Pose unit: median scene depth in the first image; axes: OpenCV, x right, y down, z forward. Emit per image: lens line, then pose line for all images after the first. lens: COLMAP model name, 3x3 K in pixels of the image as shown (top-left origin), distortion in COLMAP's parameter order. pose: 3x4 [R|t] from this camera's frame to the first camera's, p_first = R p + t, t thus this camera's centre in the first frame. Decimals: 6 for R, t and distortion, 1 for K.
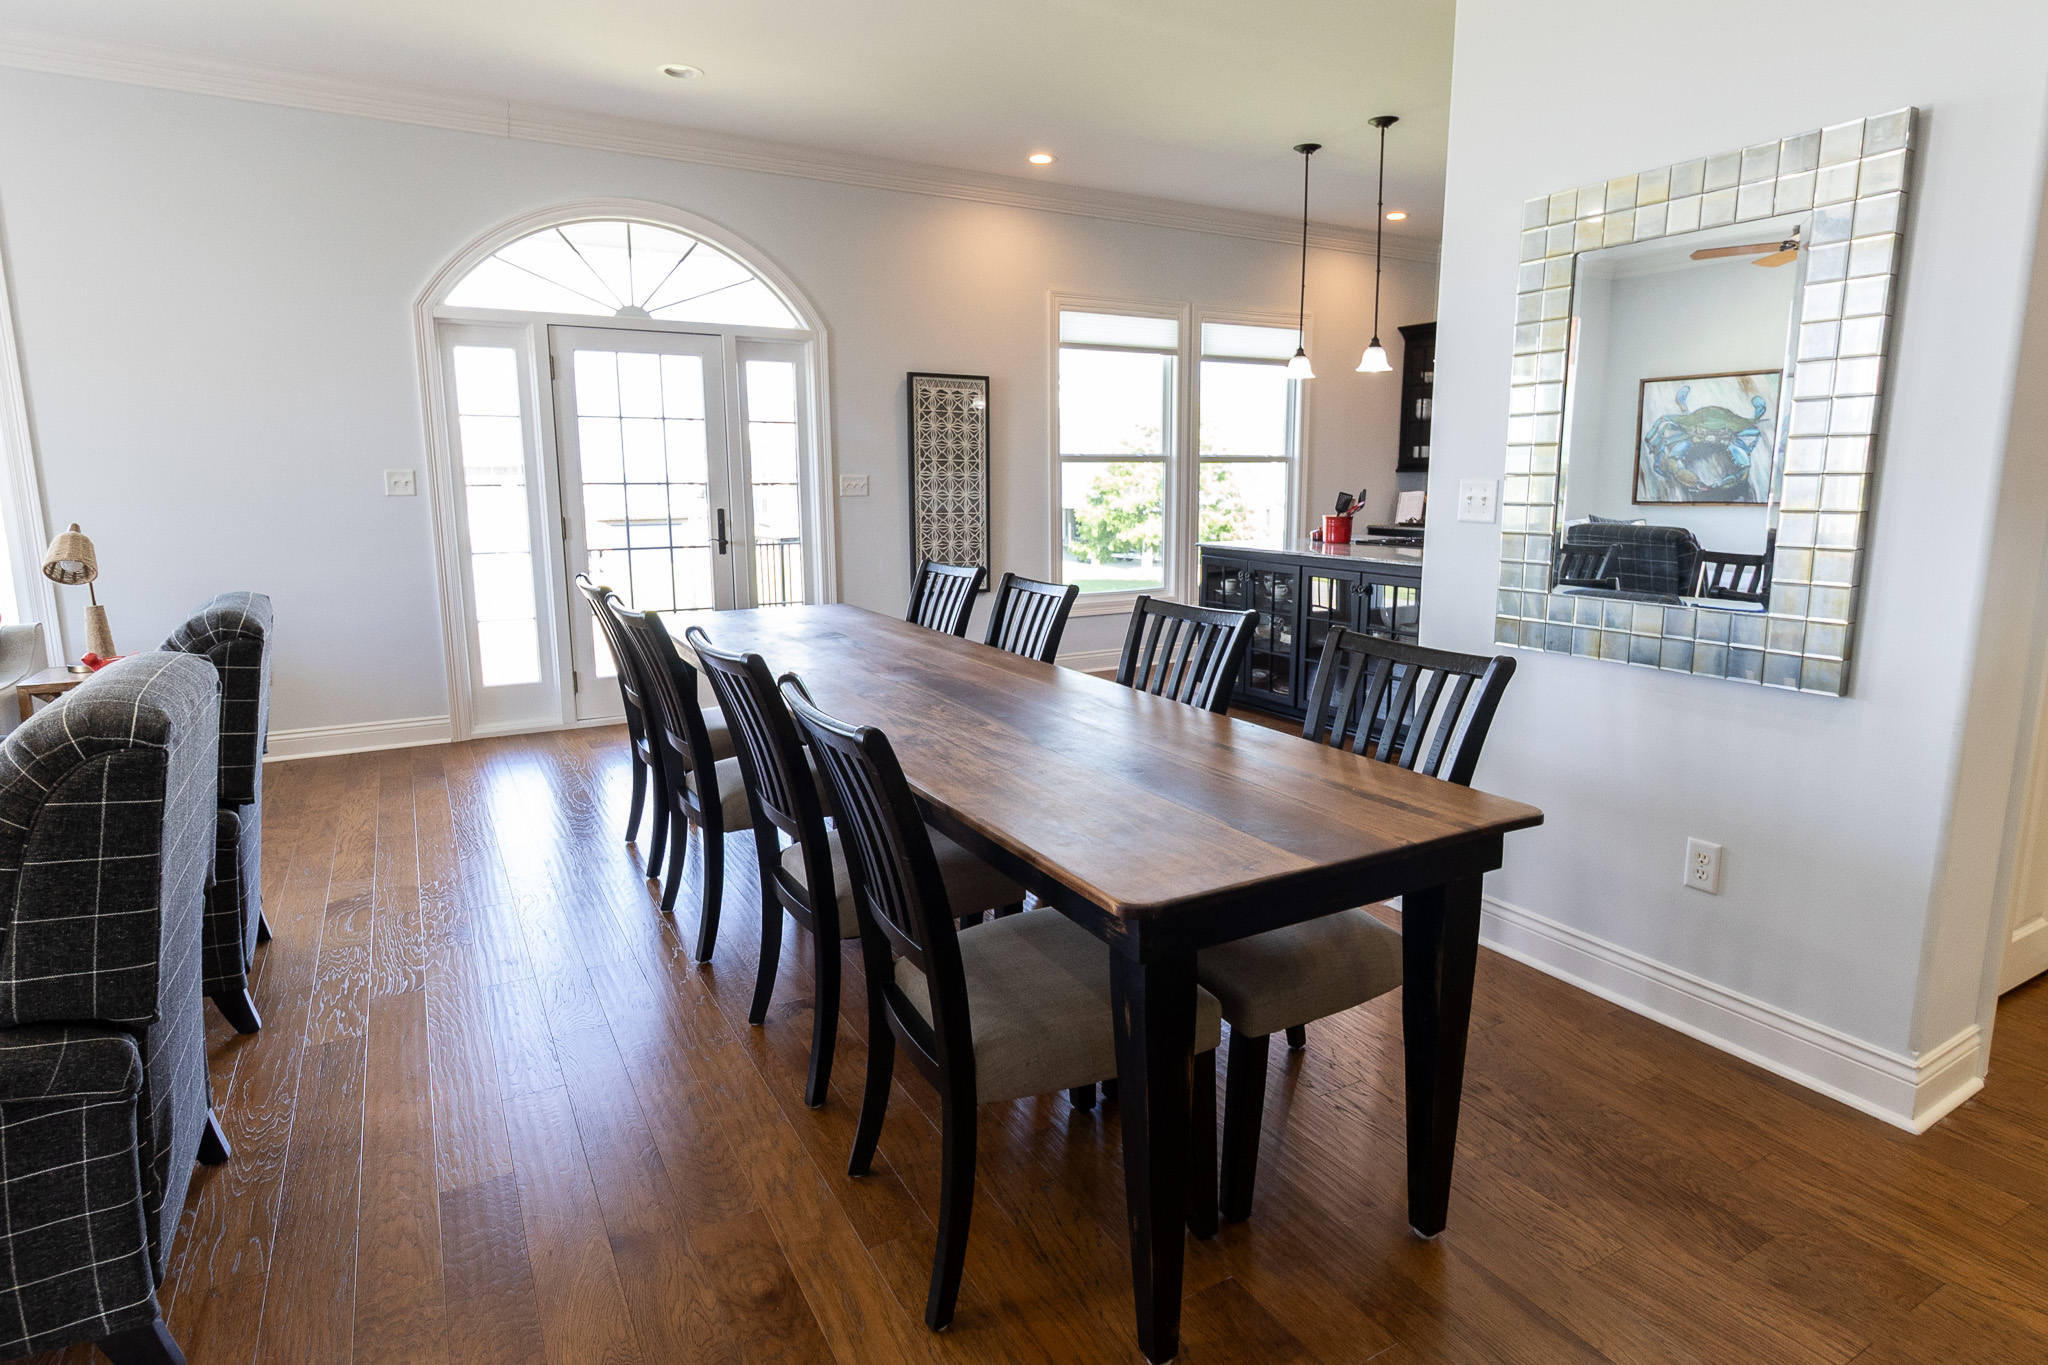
lens RADIAL K [[1097.1, 0, 1054.7], [0, 1097.1, 673.6], [0, 0, 1]] dist [0.004499, -0.001195]
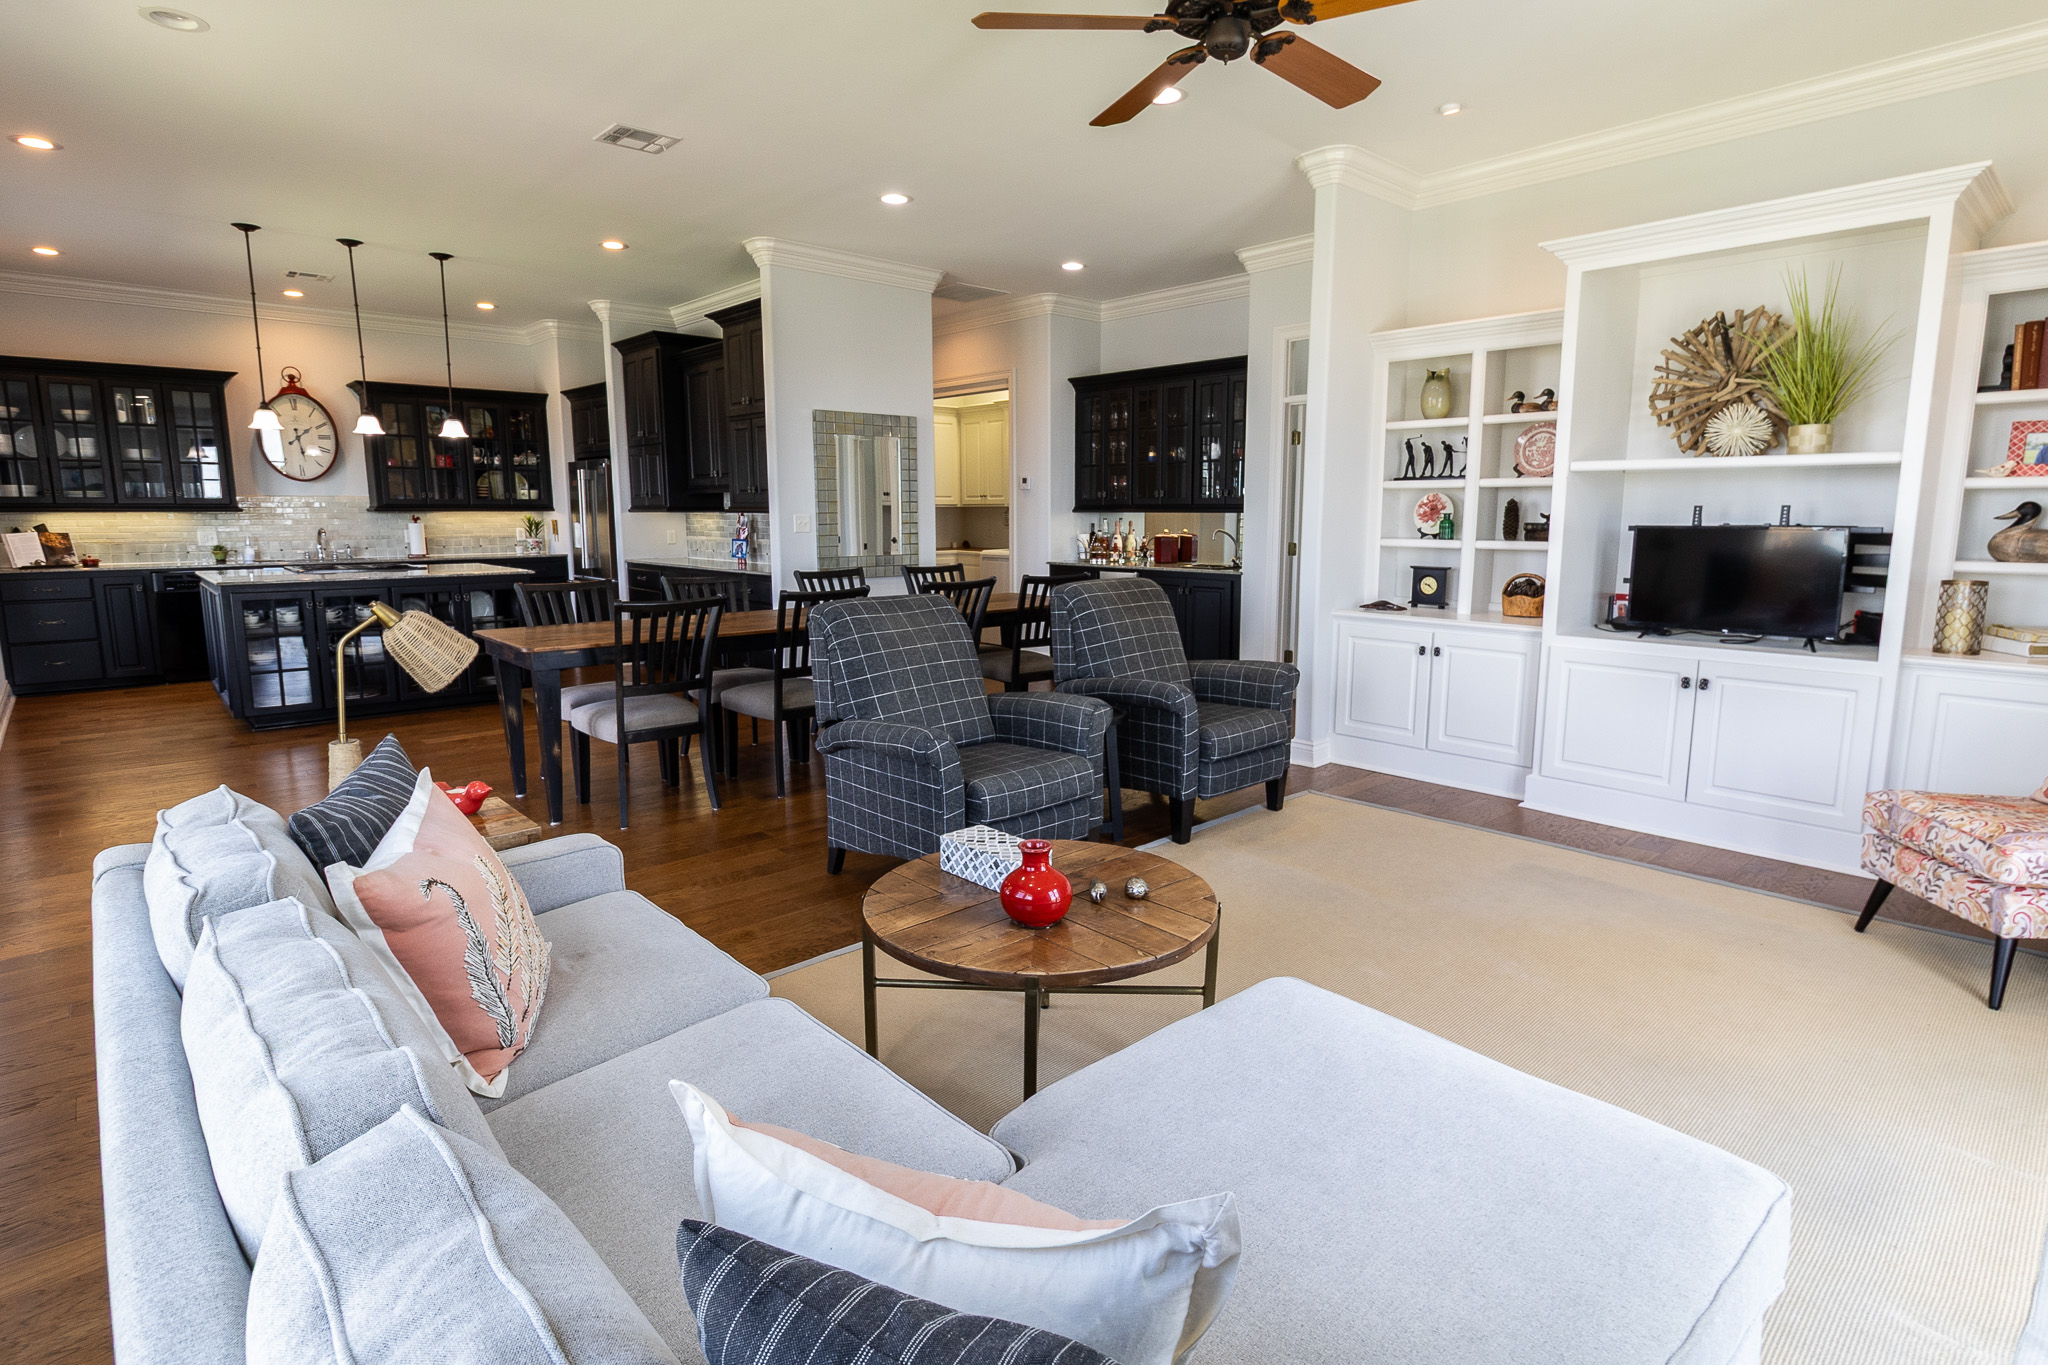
lens RADIAL K [[1021.3, 0, 1021.3], [0, 1021.3, 660.1], [0, 0, 1]] dist [0.005906, -0.004717]
pose [[-0.198748, -0.141929, 0.969719, -0.902345], [0.176835, 0.968025, 0.177924, -0.084249], [-0.963965, 0.206842, -0.167295, 0.446558]]
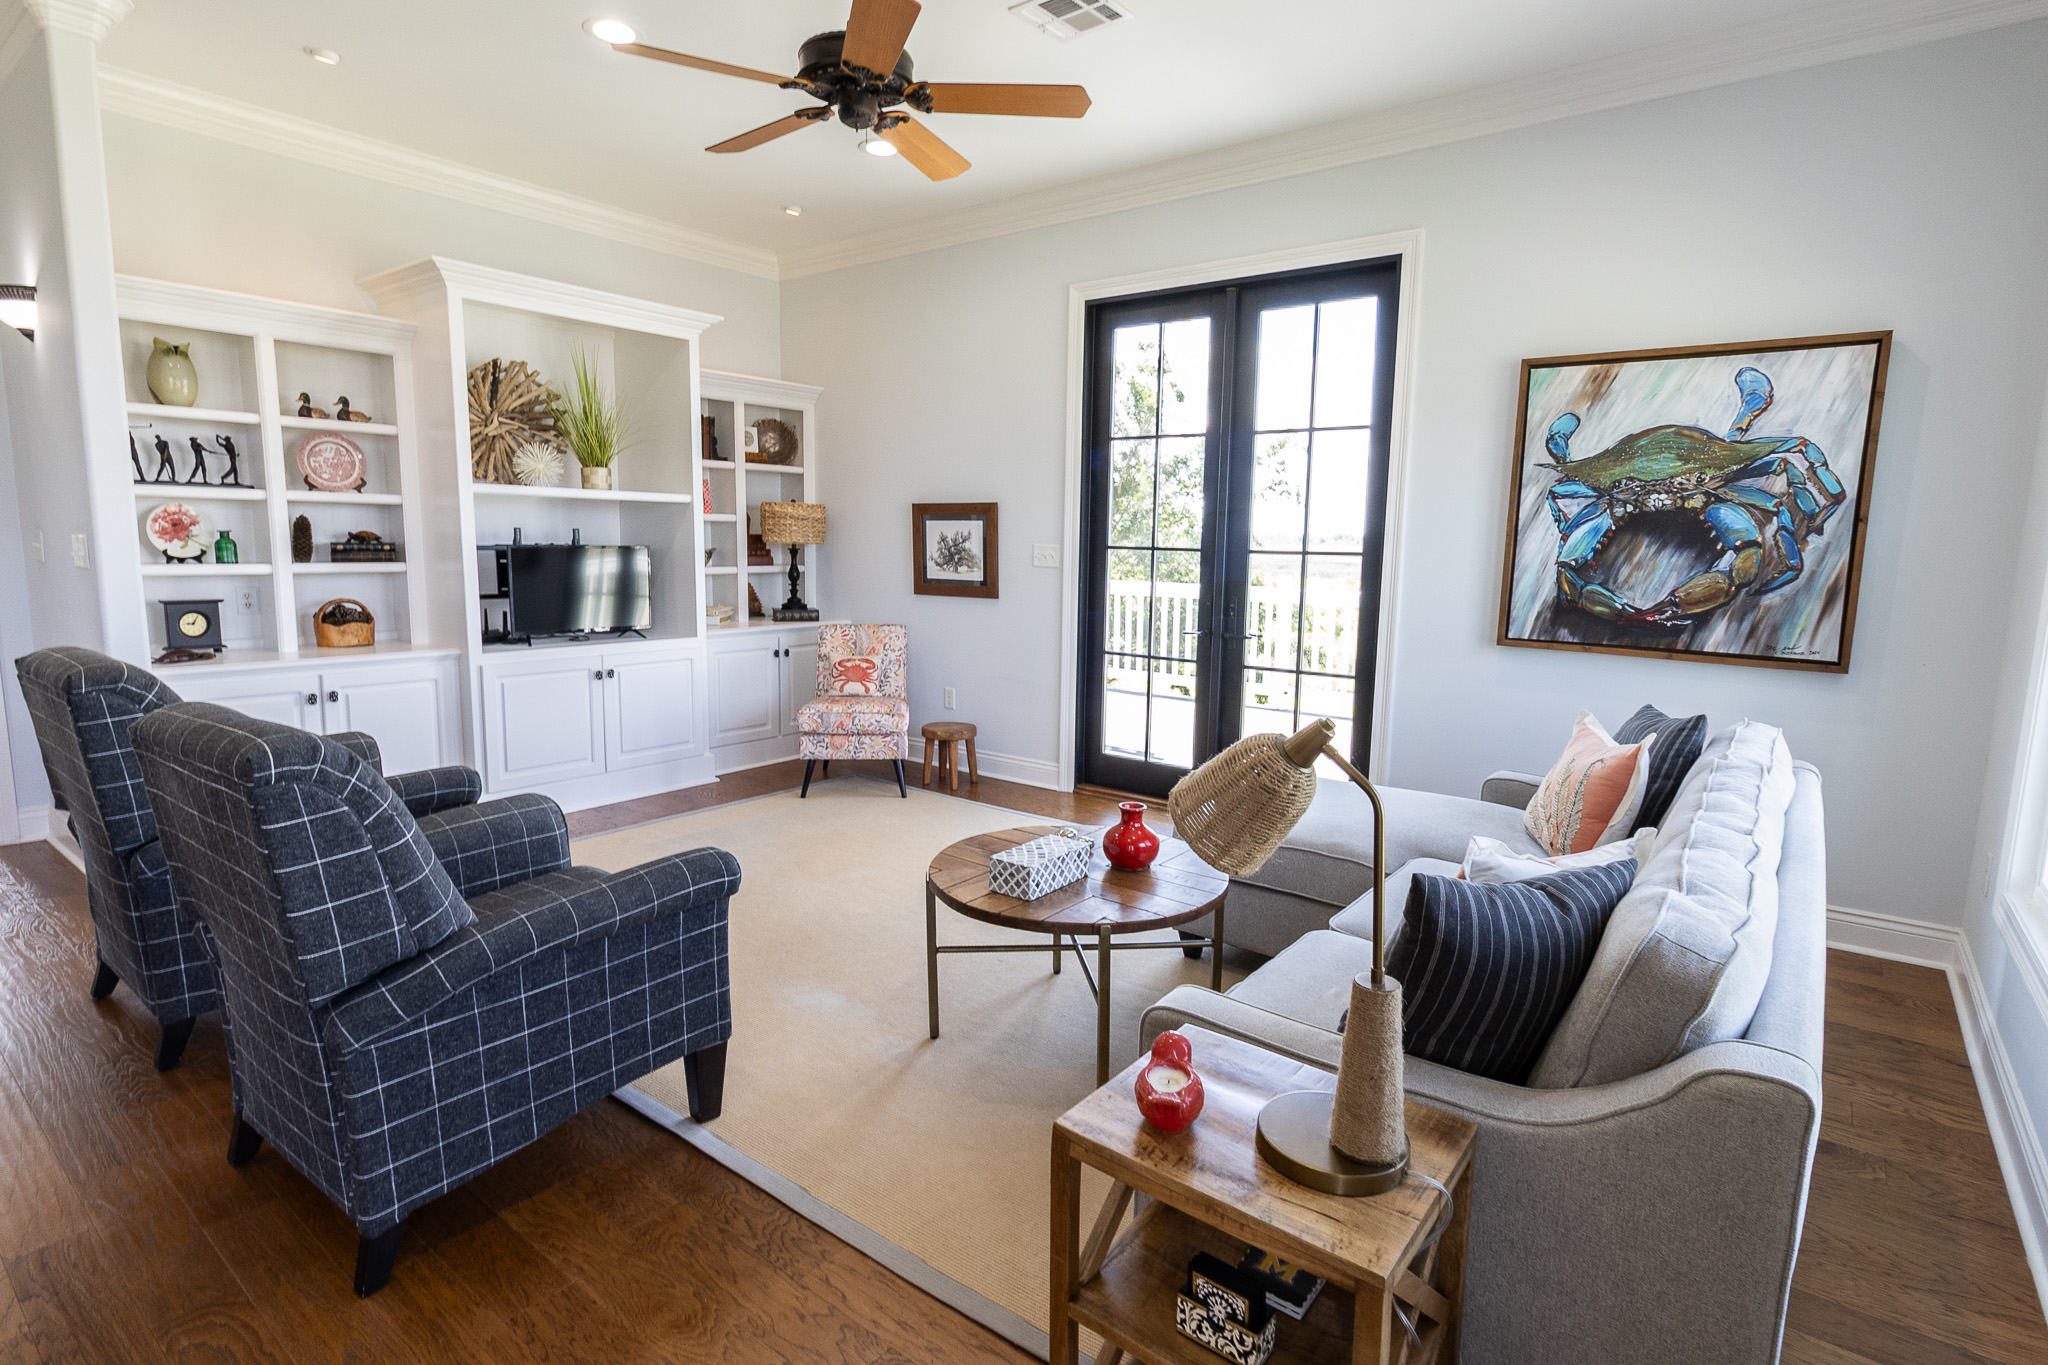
lens RADIAL K [[1021.3, 0, 1048.0], [0, 1021.3, 674.3], [0, 0, 1]] dist [0.005906, -0.004717]
pose [[-0.928828, 0.035509, -0.368806, -0.417618], [-0.081190, 0.951699, 0.296105, -0.137792], [0.361507, 0.304974, -0.881081, 0.732230]]
